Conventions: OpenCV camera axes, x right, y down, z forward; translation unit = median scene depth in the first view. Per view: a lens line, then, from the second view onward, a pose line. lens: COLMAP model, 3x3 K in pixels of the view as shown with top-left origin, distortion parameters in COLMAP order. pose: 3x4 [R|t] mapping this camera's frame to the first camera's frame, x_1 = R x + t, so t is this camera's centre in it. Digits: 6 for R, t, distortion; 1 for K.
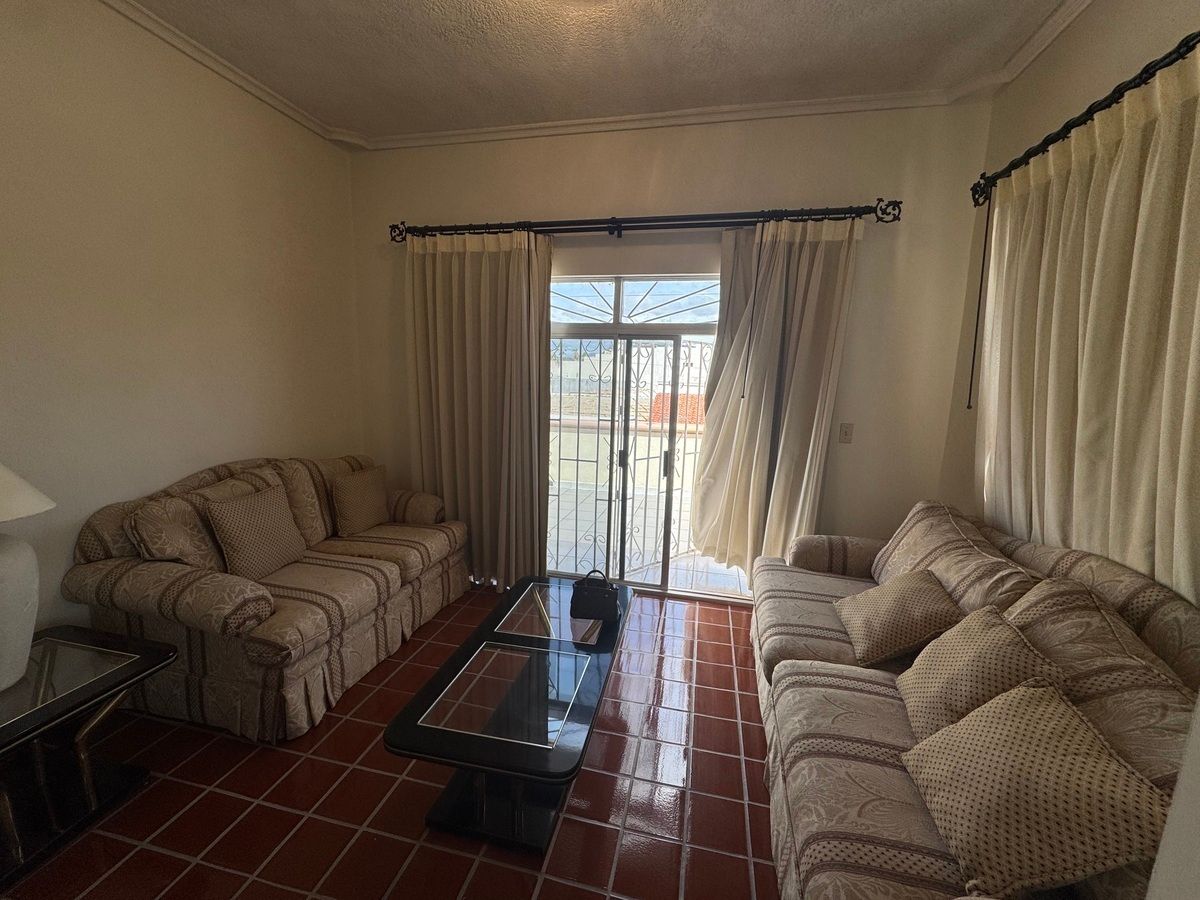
lens RADIAL K [[475.0, 0, 600.0], [0, 475.0, 450.0], [0, 0, 1]] dist [-0.001933, 0.000196]
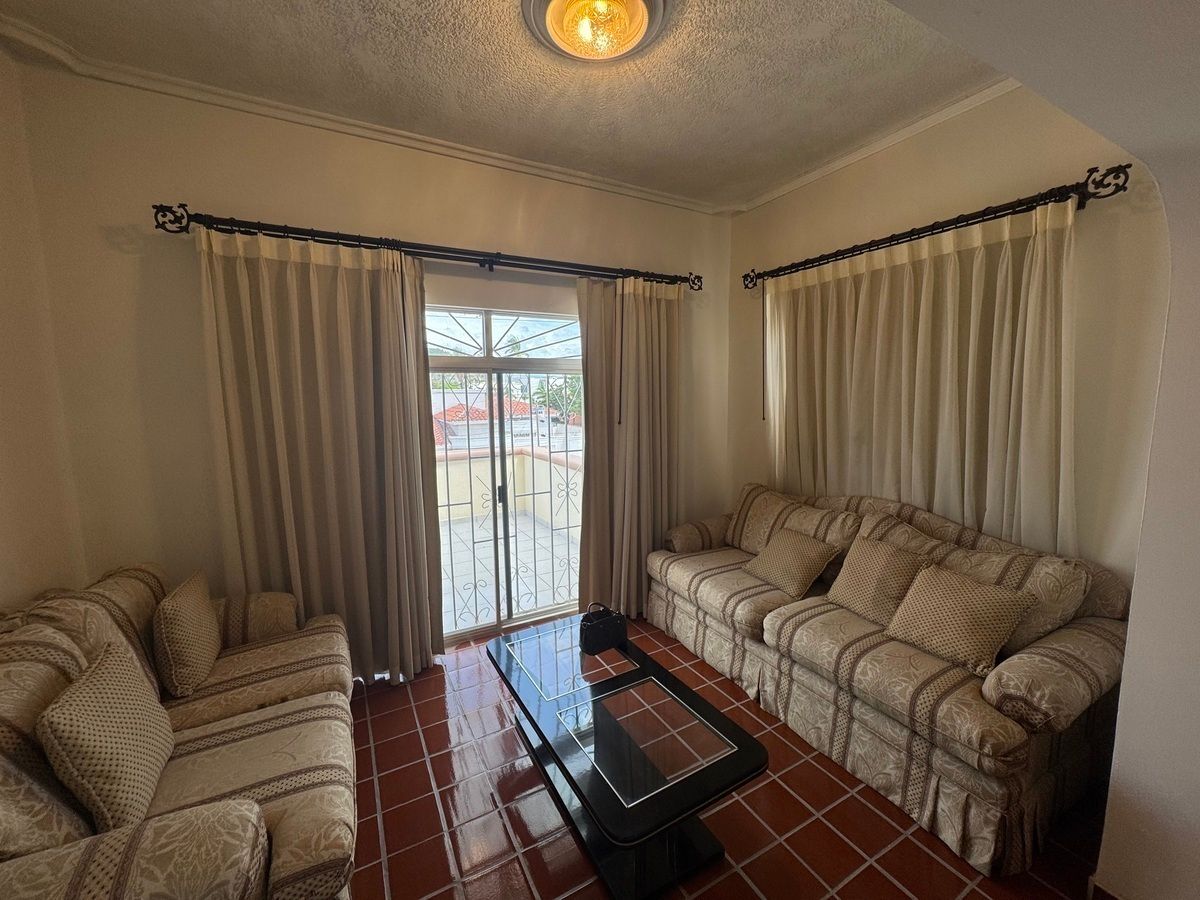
lens RADIAL K [[475.0, 0, 600.0], [0, 475.0, 450.0], [0, 0, 1]] dist [-0.001933, 0.000196]
pose [[0.749370, -0.117017, 0.651730, -0.517969], [0.138864, 0.990146, 0.018112, -0.075393], [-0.647427, 0.076929, 0.758235, 0.153284]]
